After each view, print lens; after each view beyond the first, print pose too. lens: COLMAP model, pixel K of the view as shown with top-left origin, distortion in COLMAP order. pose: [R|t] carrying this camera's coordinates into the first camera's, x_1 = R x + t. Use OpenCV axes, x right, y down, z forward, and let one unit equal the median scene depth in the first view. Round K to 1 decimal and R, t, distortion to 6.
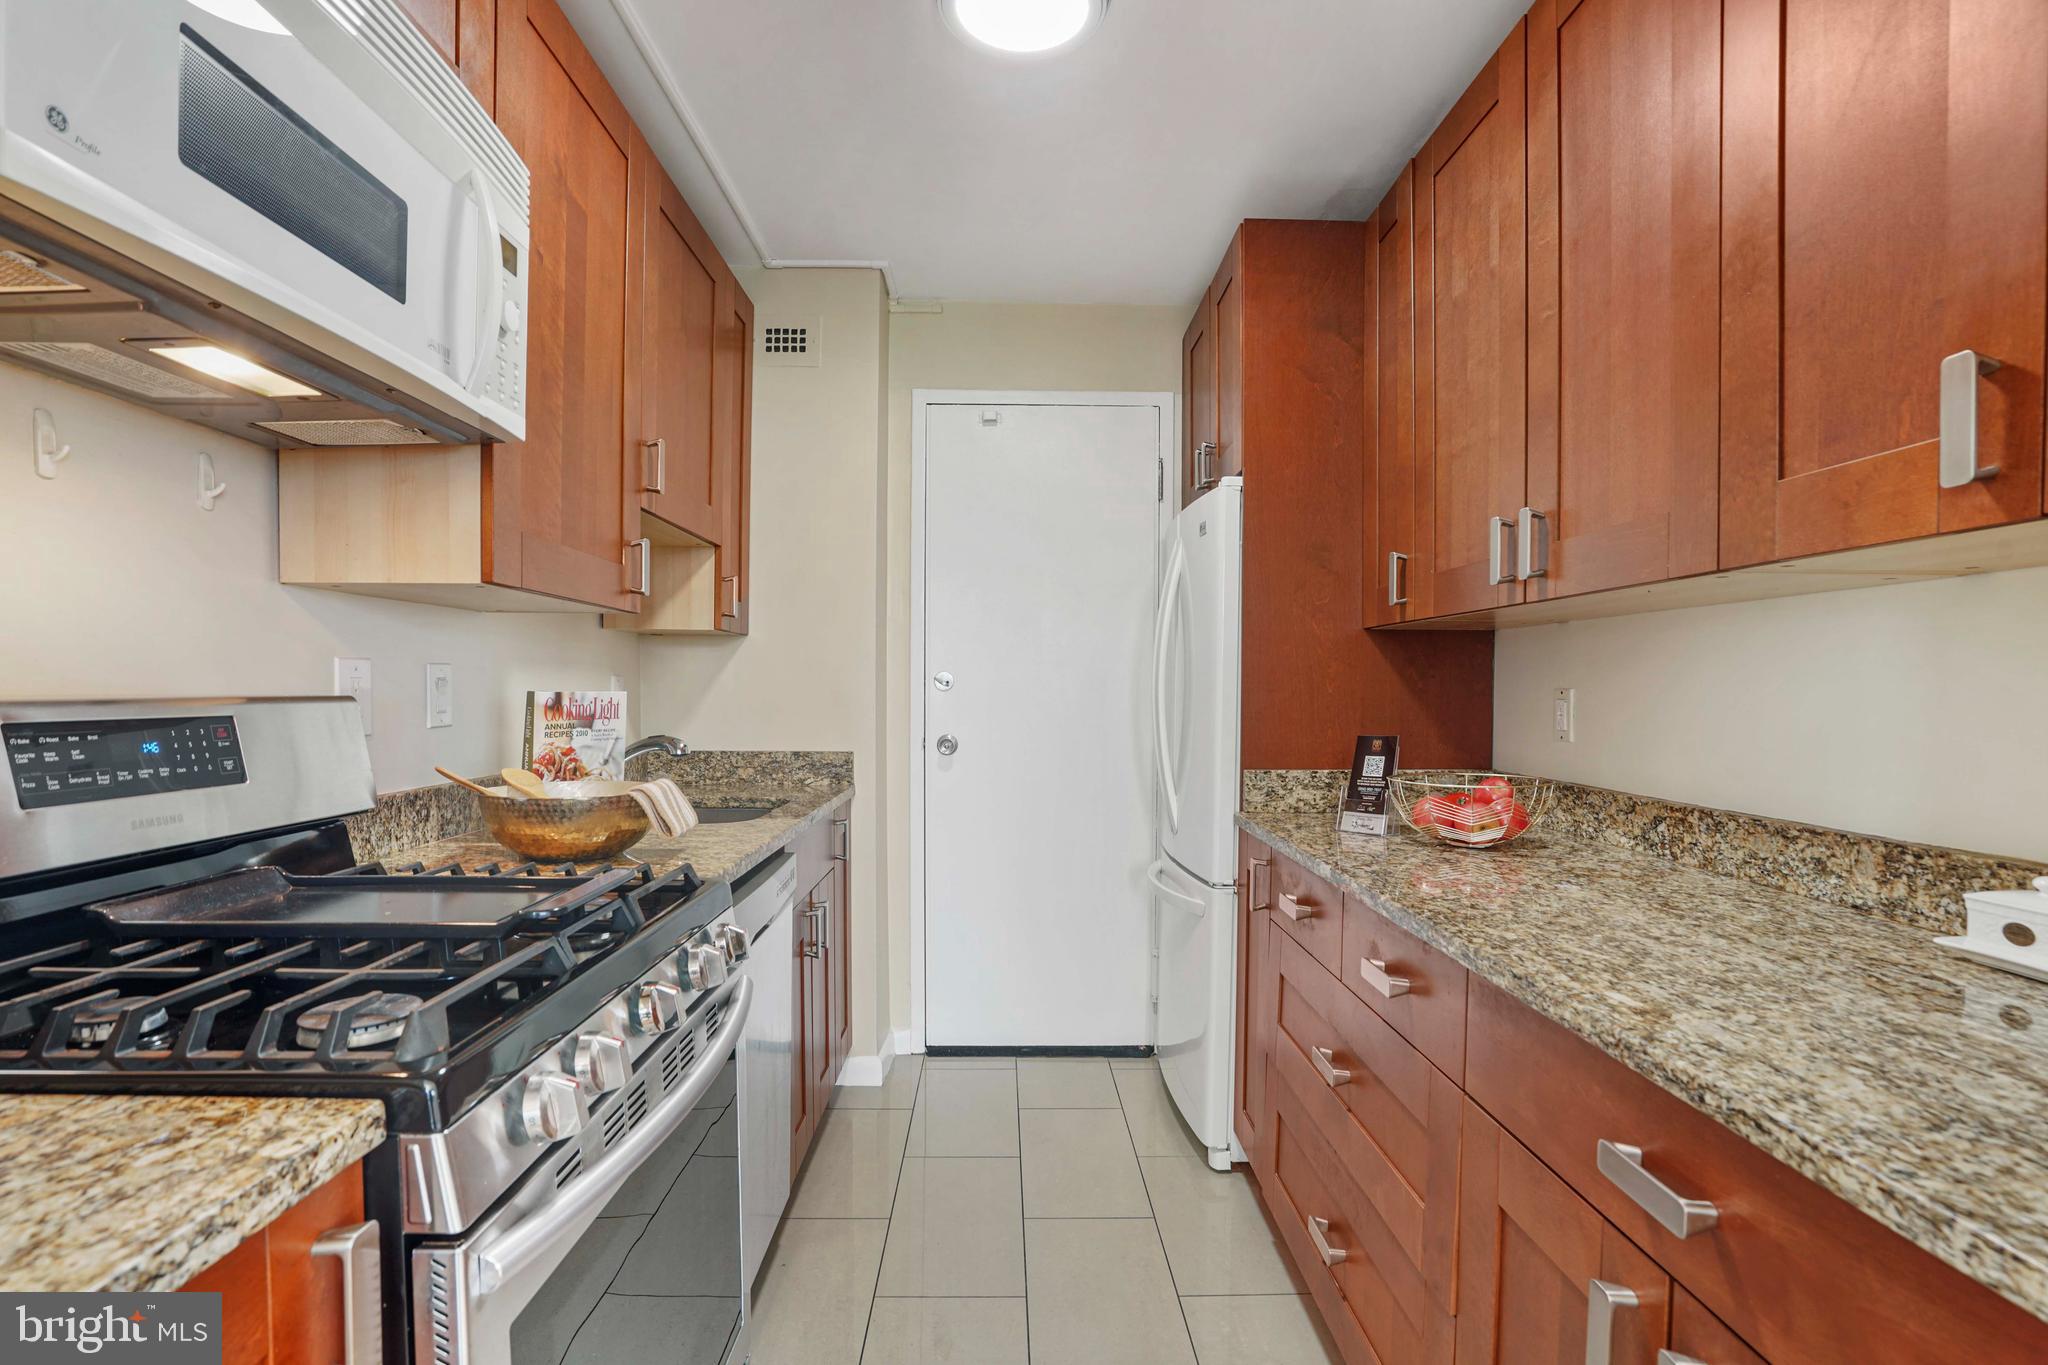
lens RADIAL K [[996.2, 0, 1014.2], [0, 996.2, 718.2], [0, 0, 1]] dist [-0.051028, 0.025225]
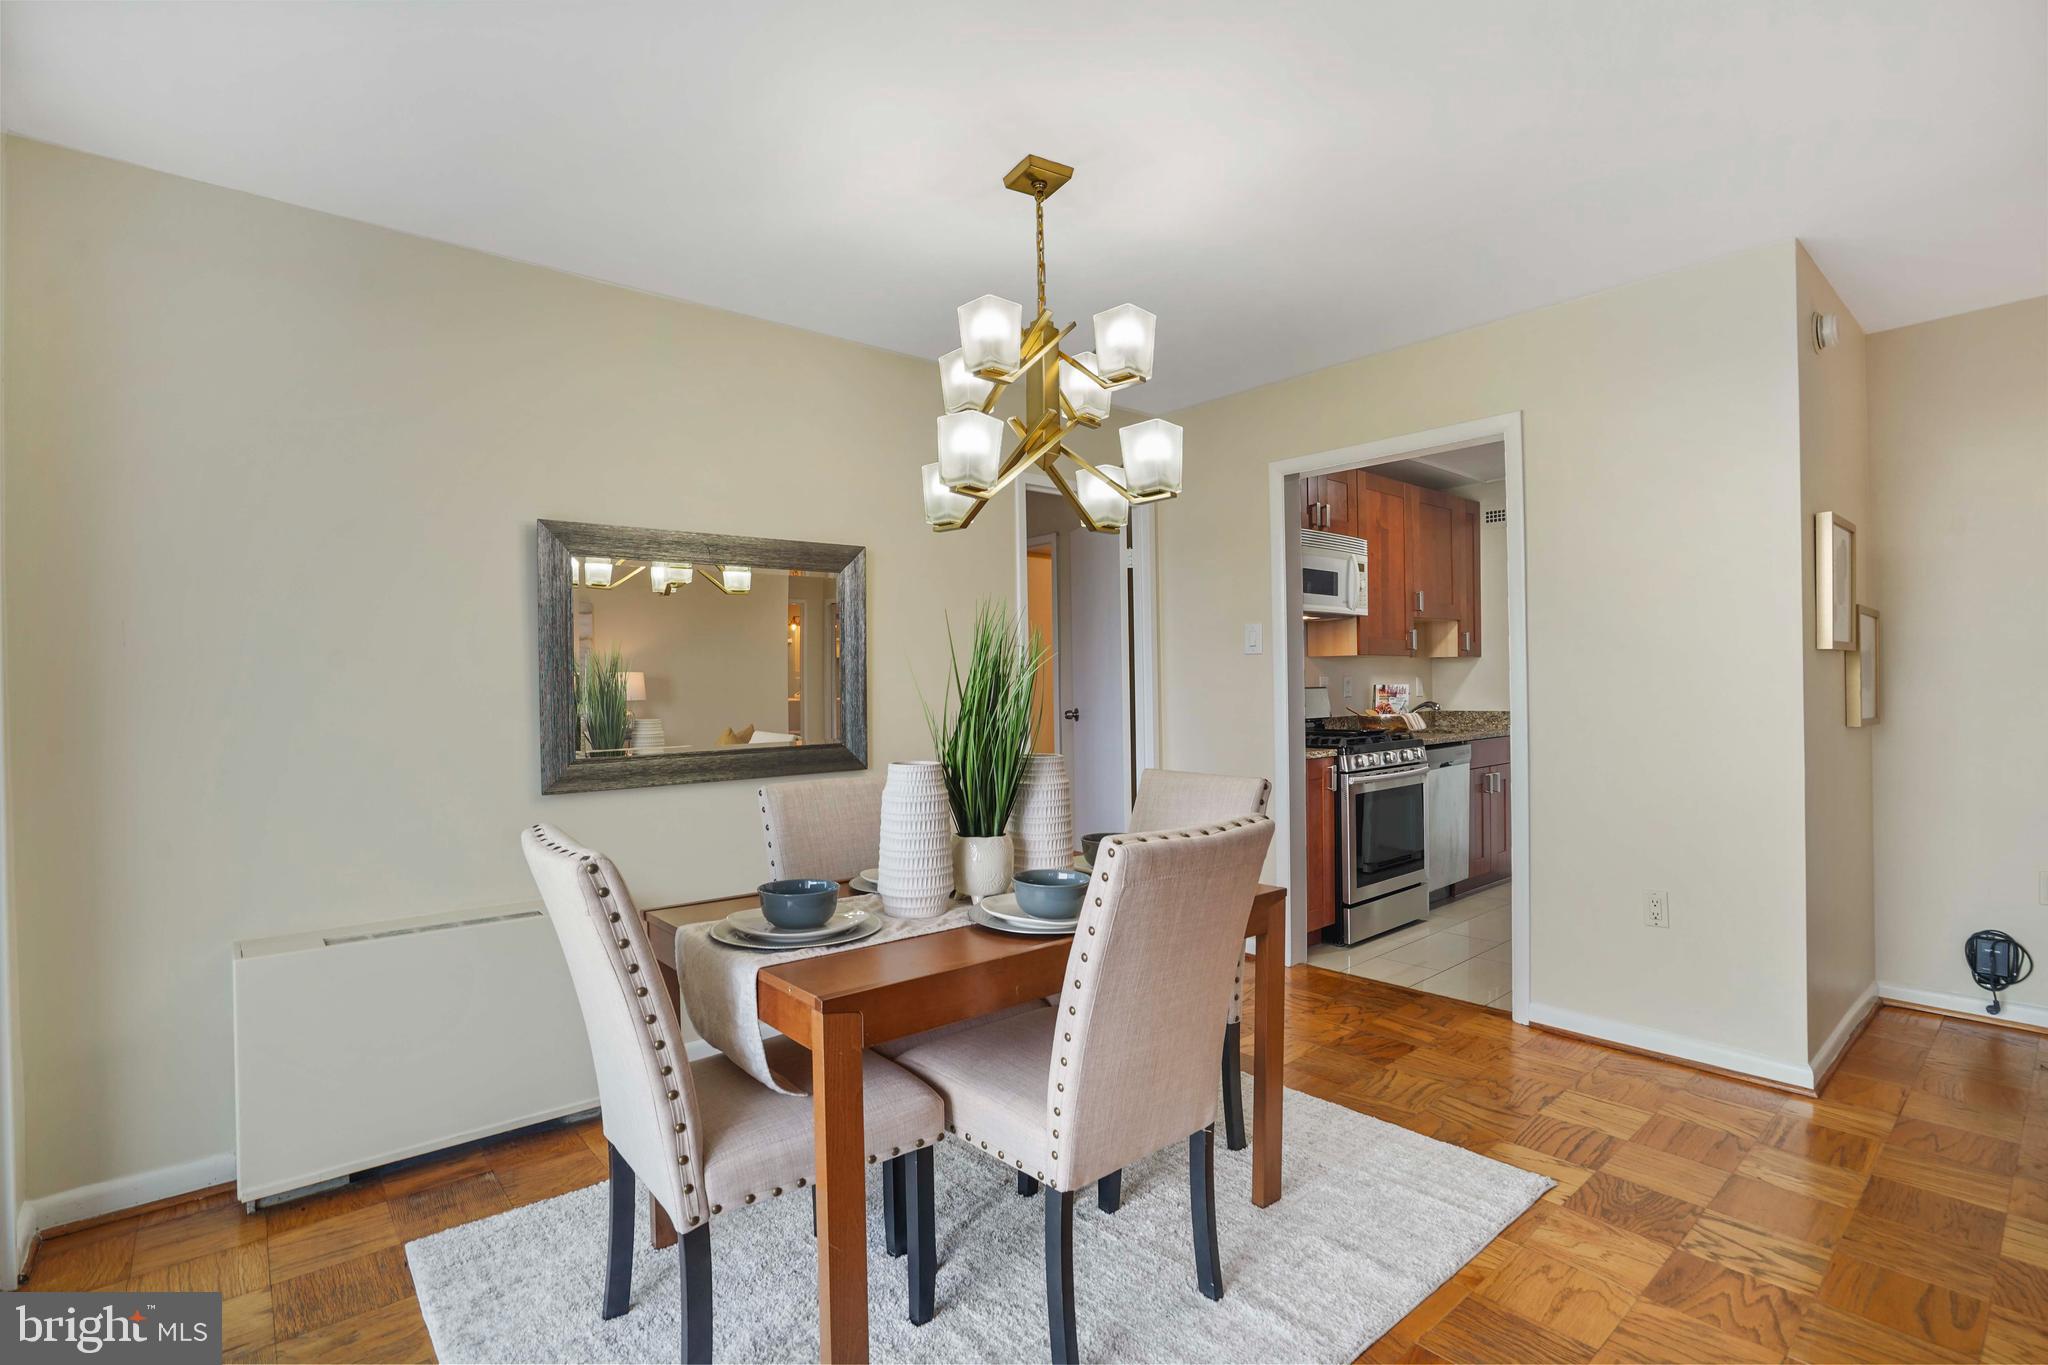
lens RADIAL K [[975.1, 0, 1024.0], [0, 975.1, 683.1], [0, 0, 1]] dist [-0.049187, 0.023387]
pose [[0.653136, -0.014923, -0.757093, 1.250046], [-0.003958, 0.999725, -0.023120, 0.046979], [0.757230, 0.018097, 0.652898, -2.078565]]
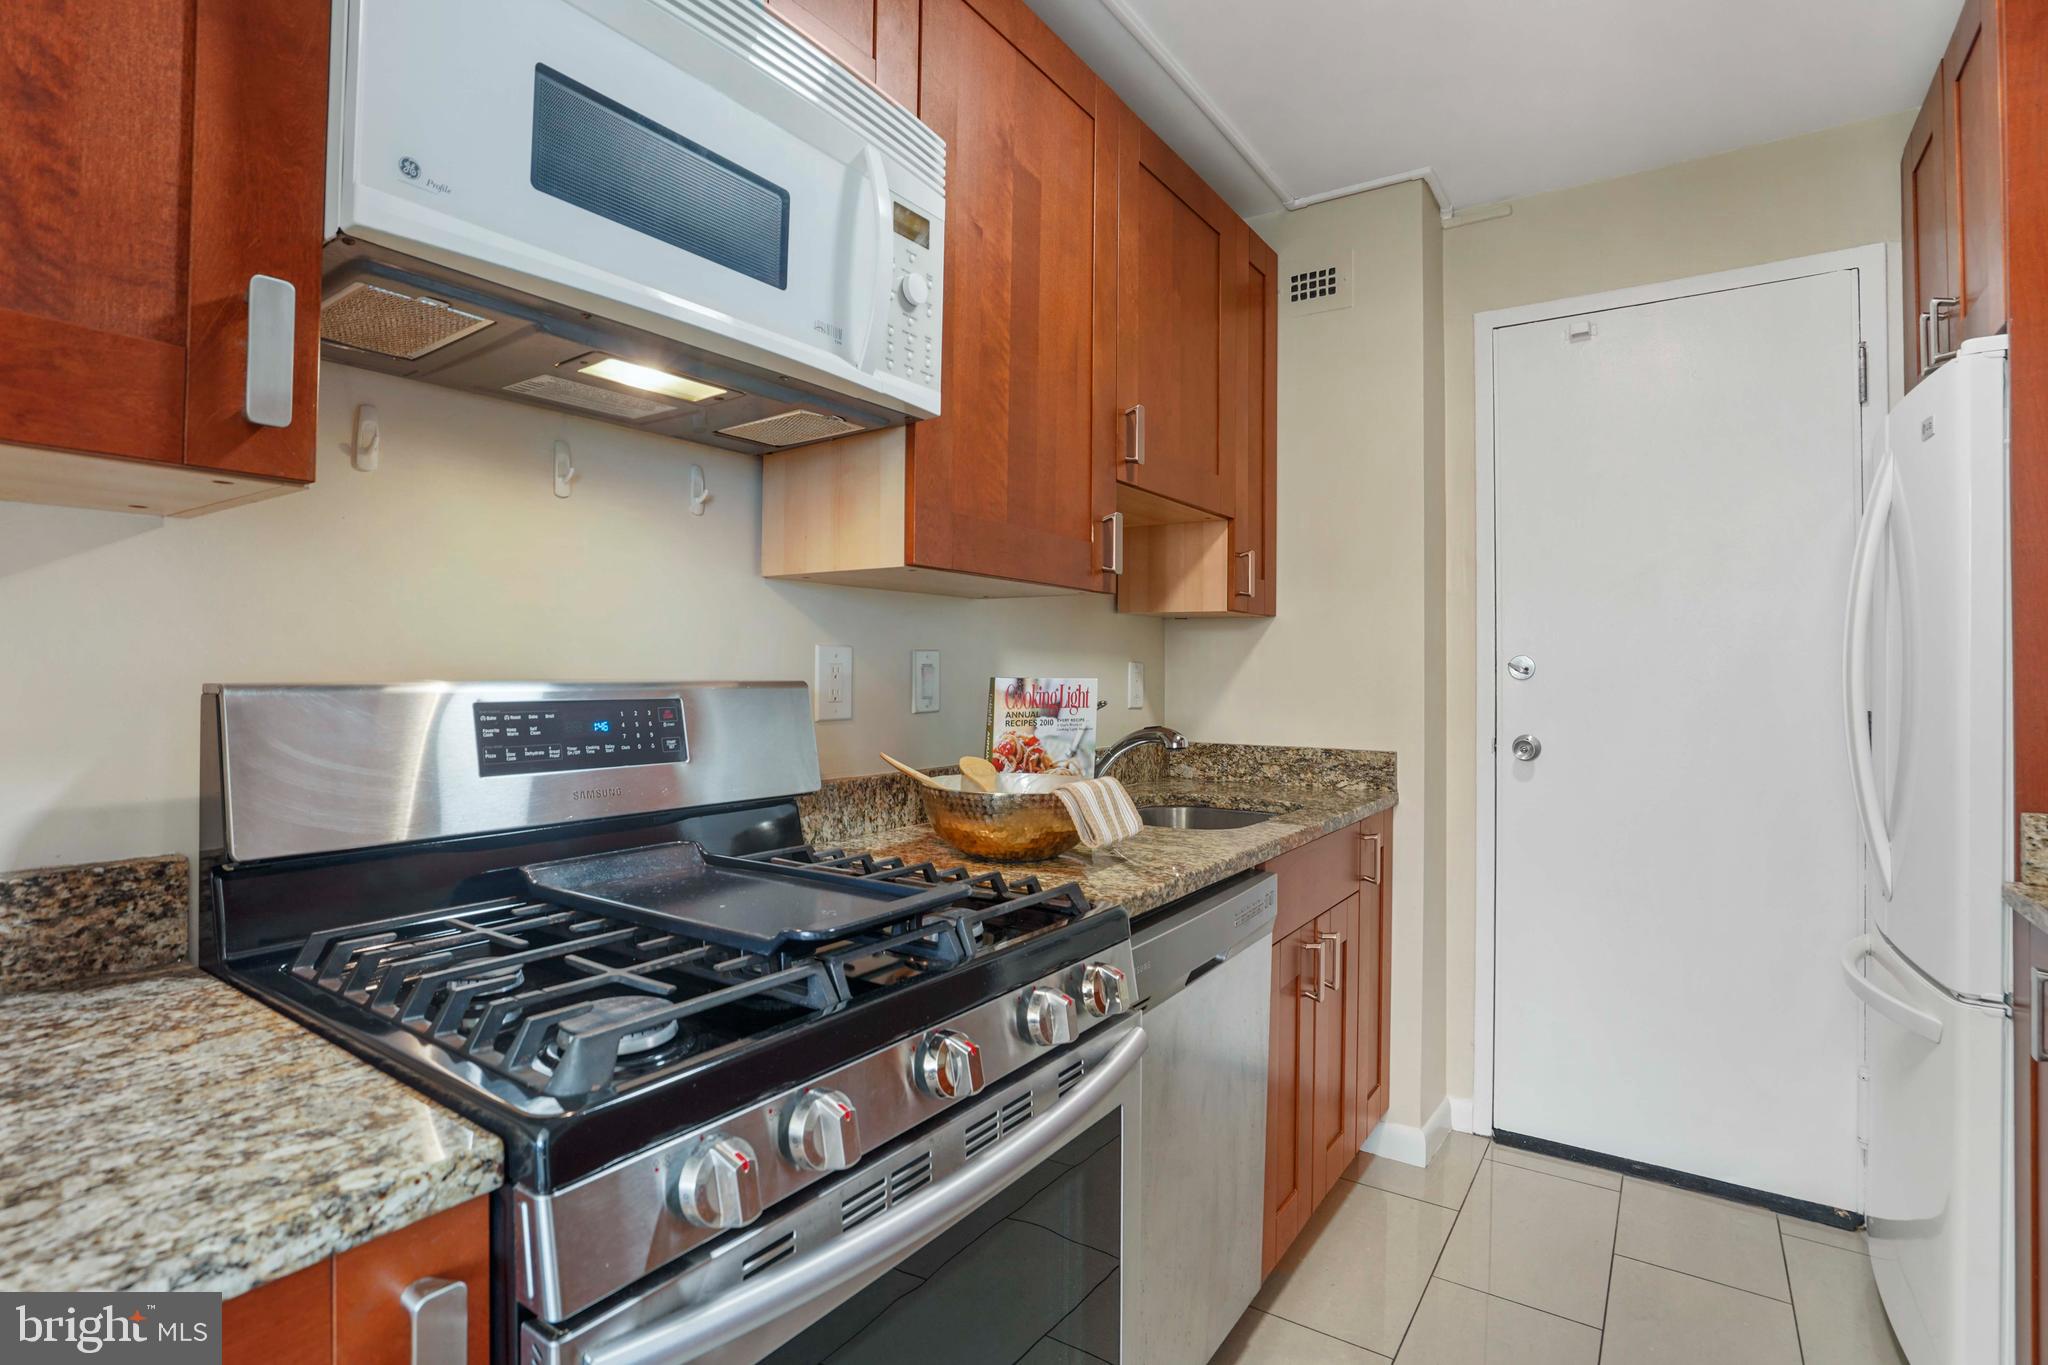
lens RADIAL K [[1008.3, 0, 1000.3], [0, 1008.3, 654.0], [0, 0, 1]] dist [-0.056679, 0.025394]
pose [[0.814086, -0.010103, -0.580657, 0.105666], [-0.020366, 0.998737, -0.045930, -0.006432], [0.580387, 0.049216, 0.812852, 0.227047]]
